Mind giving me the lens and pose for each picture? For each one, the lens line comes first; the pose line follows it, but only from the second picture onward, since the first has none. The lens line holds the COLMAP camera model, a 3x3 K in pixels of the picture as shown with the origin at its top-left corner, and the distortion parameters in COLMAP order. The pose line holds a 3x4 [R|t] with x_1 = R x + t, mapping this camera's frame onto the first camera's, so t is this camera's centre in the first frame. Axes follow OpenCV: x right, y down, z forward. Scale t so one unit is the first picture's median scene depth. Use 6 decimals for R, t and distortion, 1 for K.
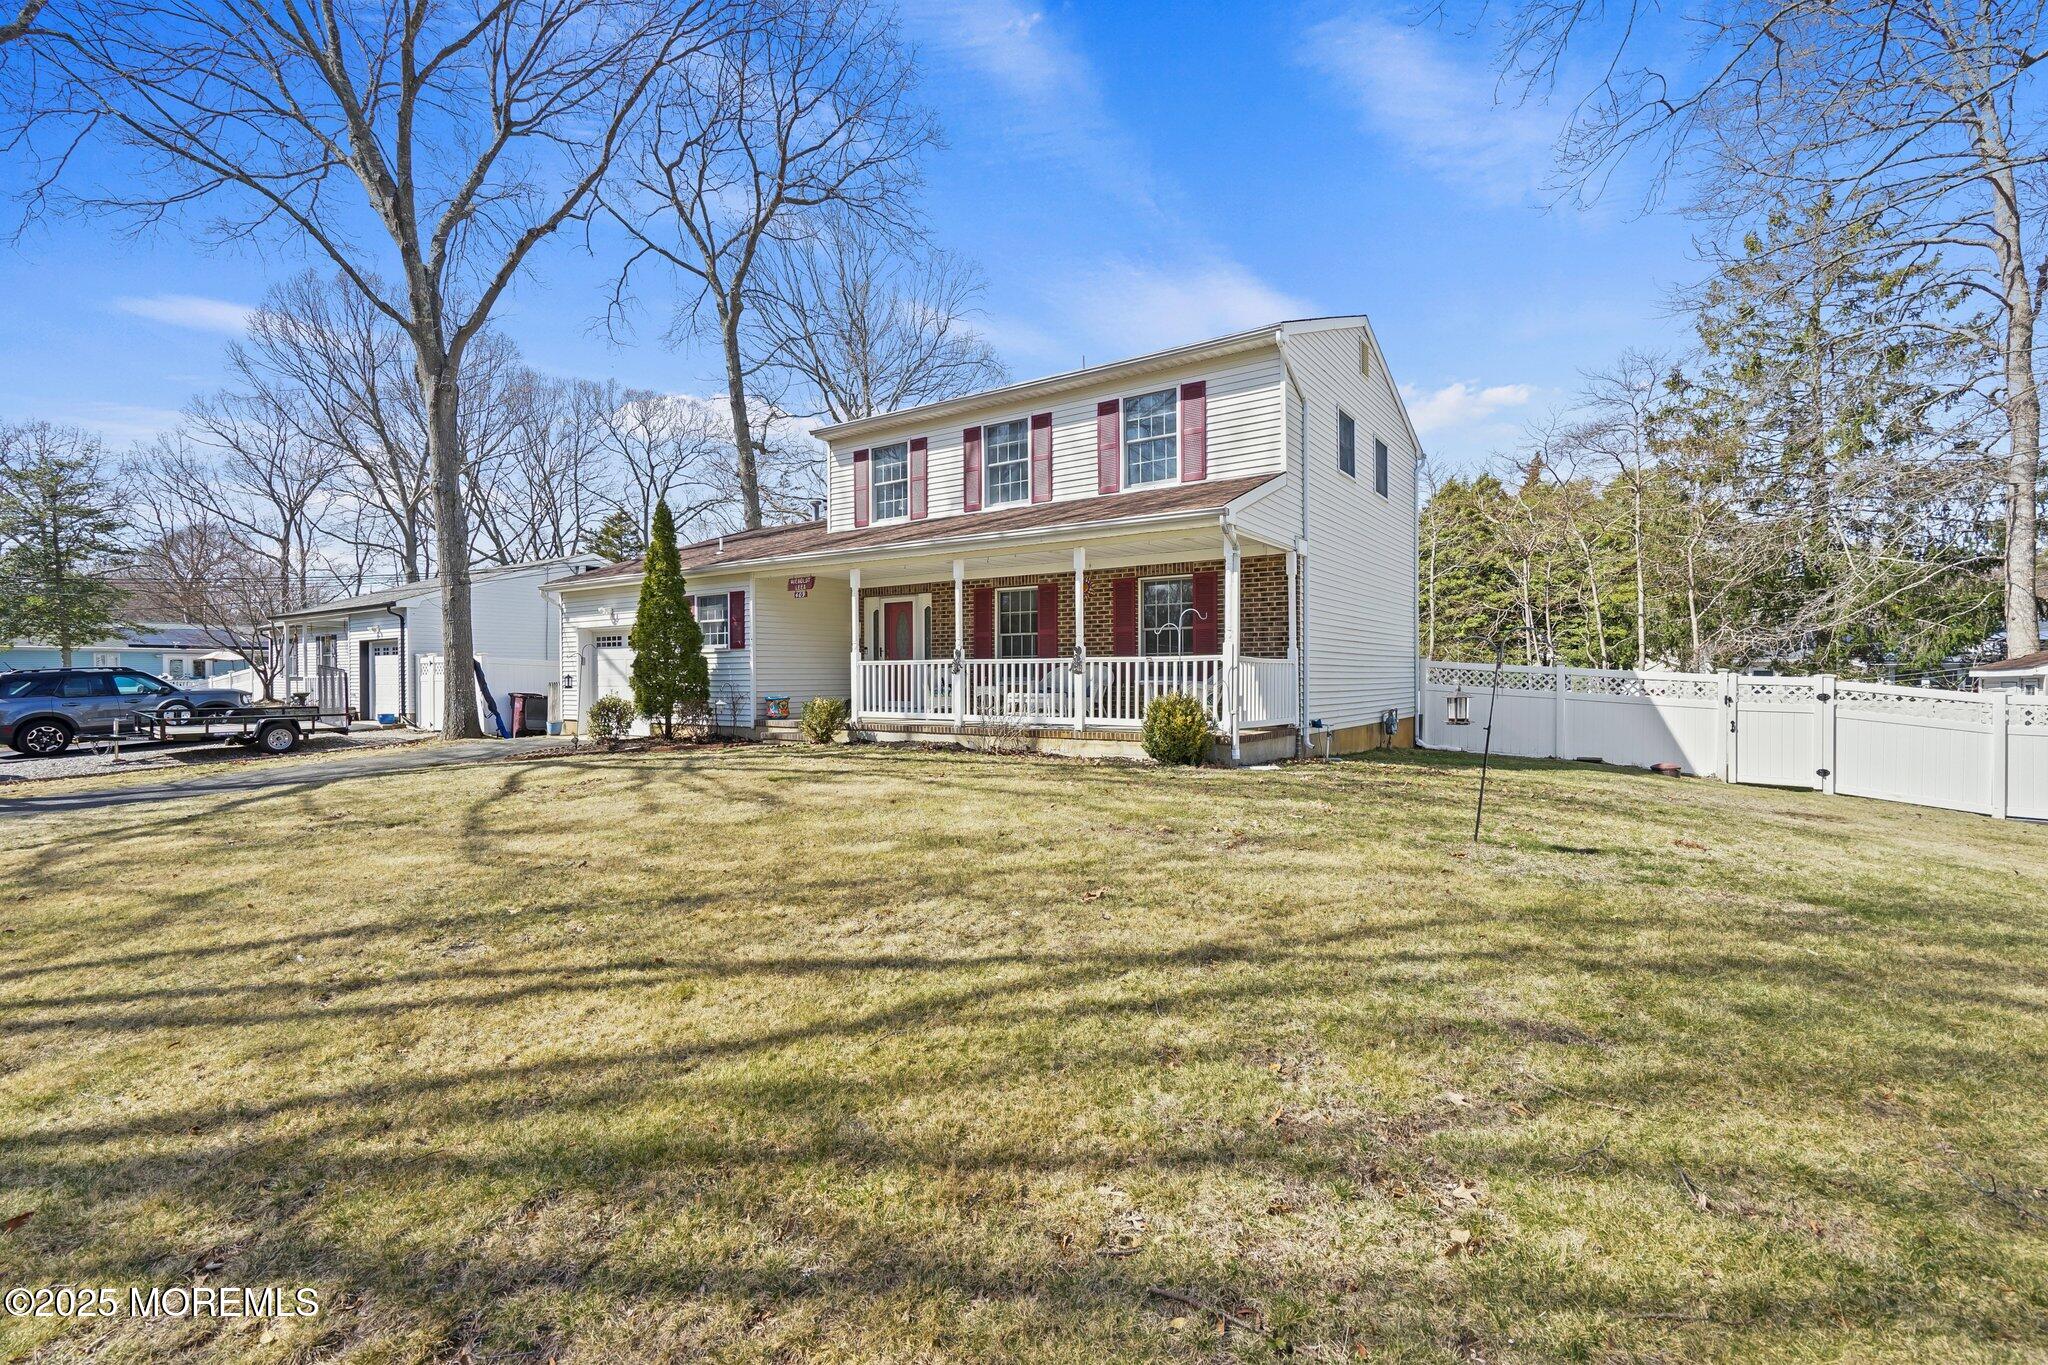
lens RADIAL K [[937.6, 0, 1020.2], [0, 937.6, 679.5], [0, 0, 1]] dist [-0.003258, 0.001885]
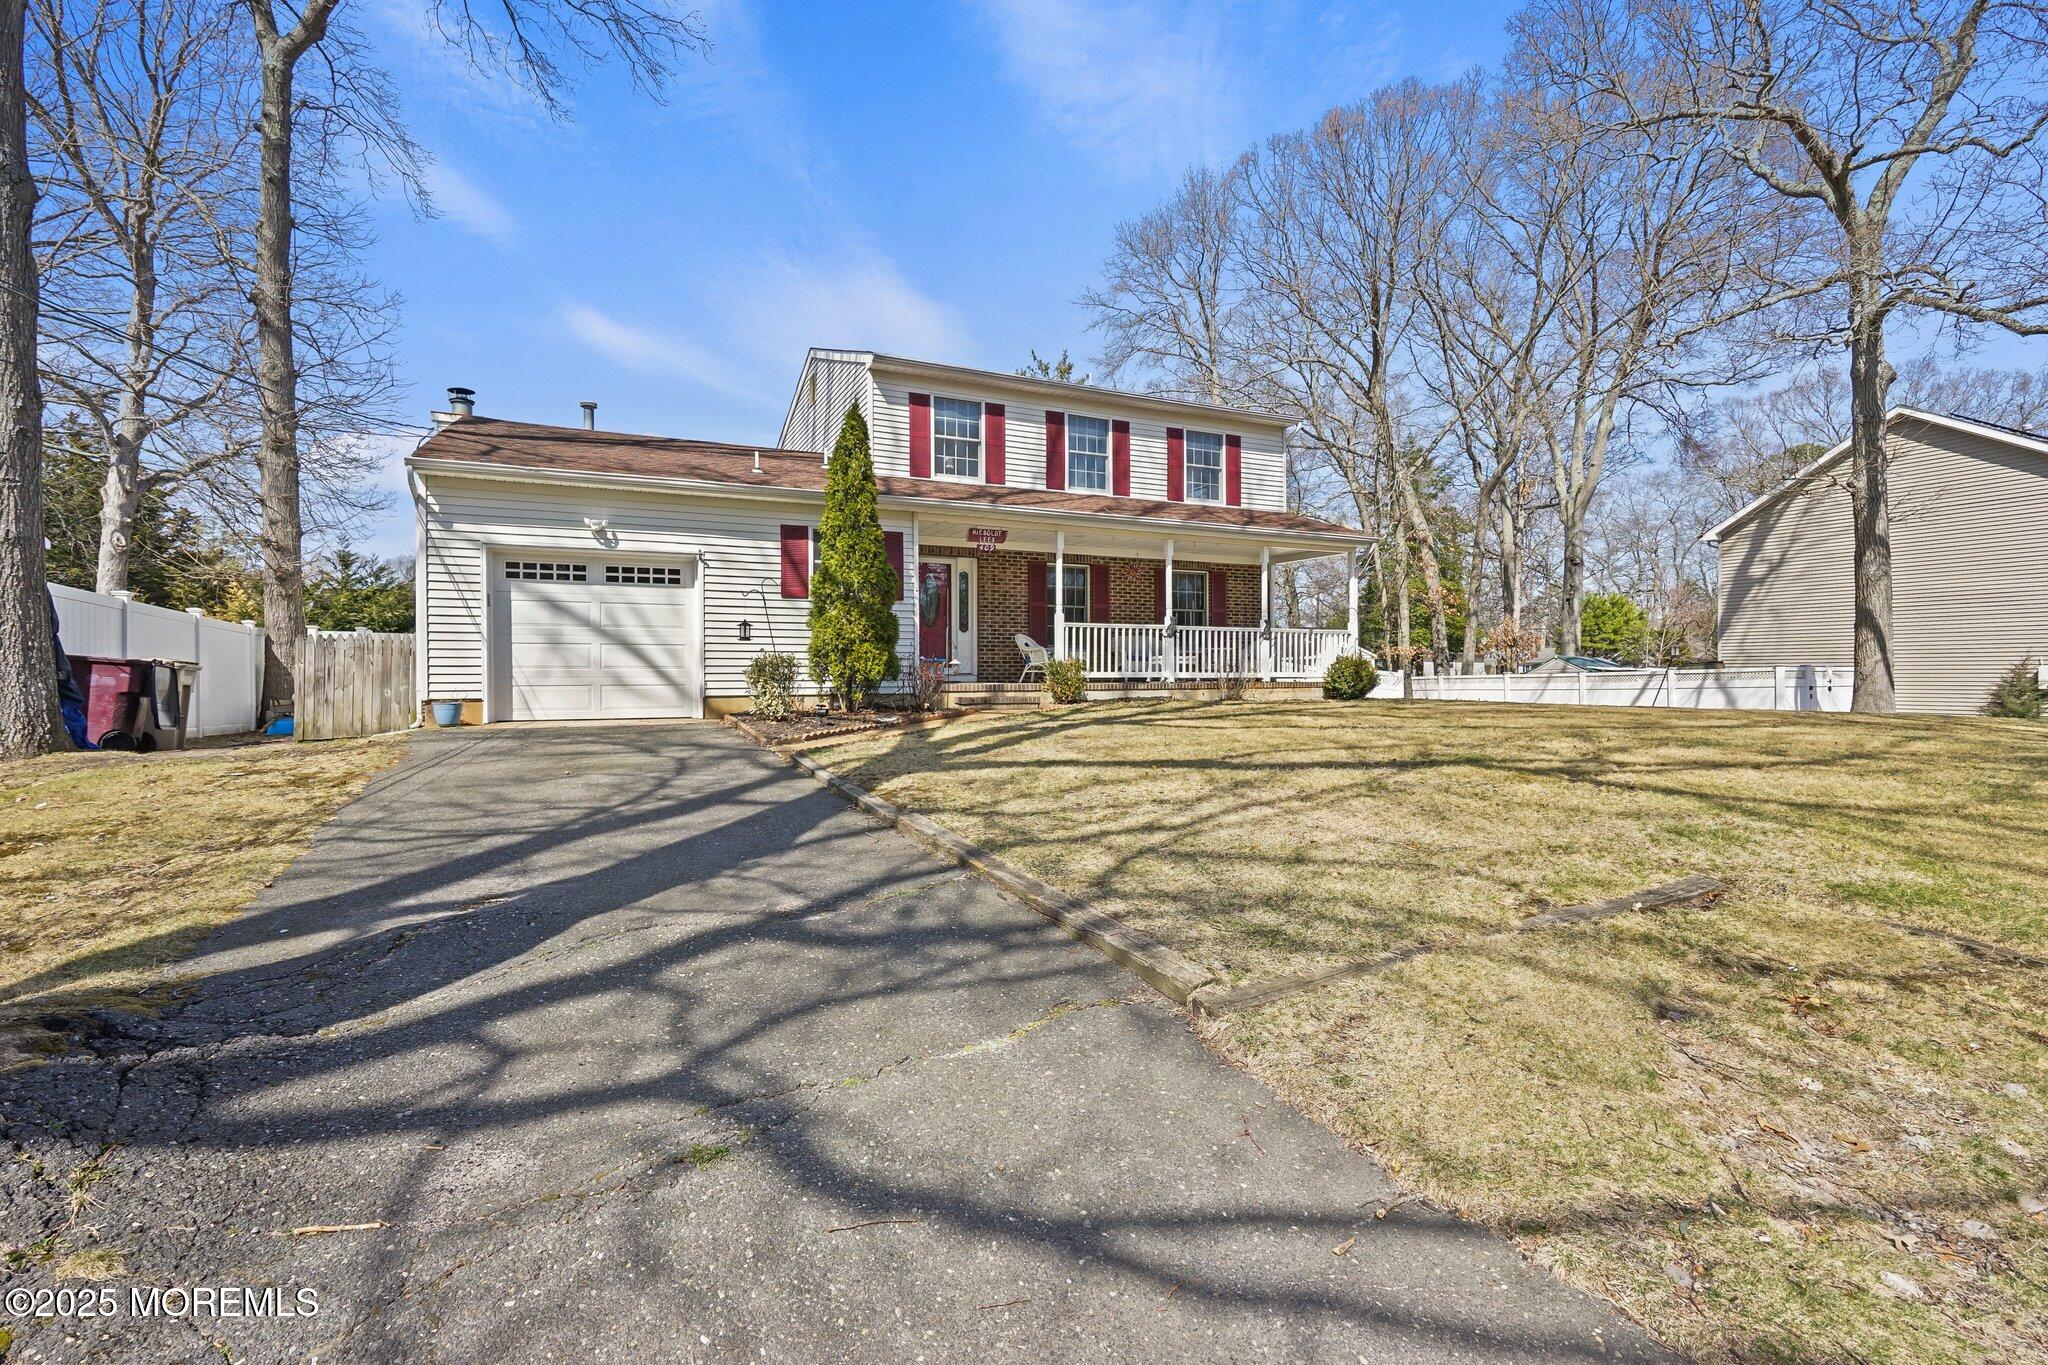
lens RADIAL K [[937.6, 0, 1019.8], [0, 937.6, 682.8], [0, 0, 1]] dist [-0.003258, 0.001885]
pose [[0.483943, 0.003450, 0.875093, -1.147235], [0.009123, 0.999918, -0.008988, 0.057766], [-0.875052, 0.012333, 0.483872, 0.590721]]
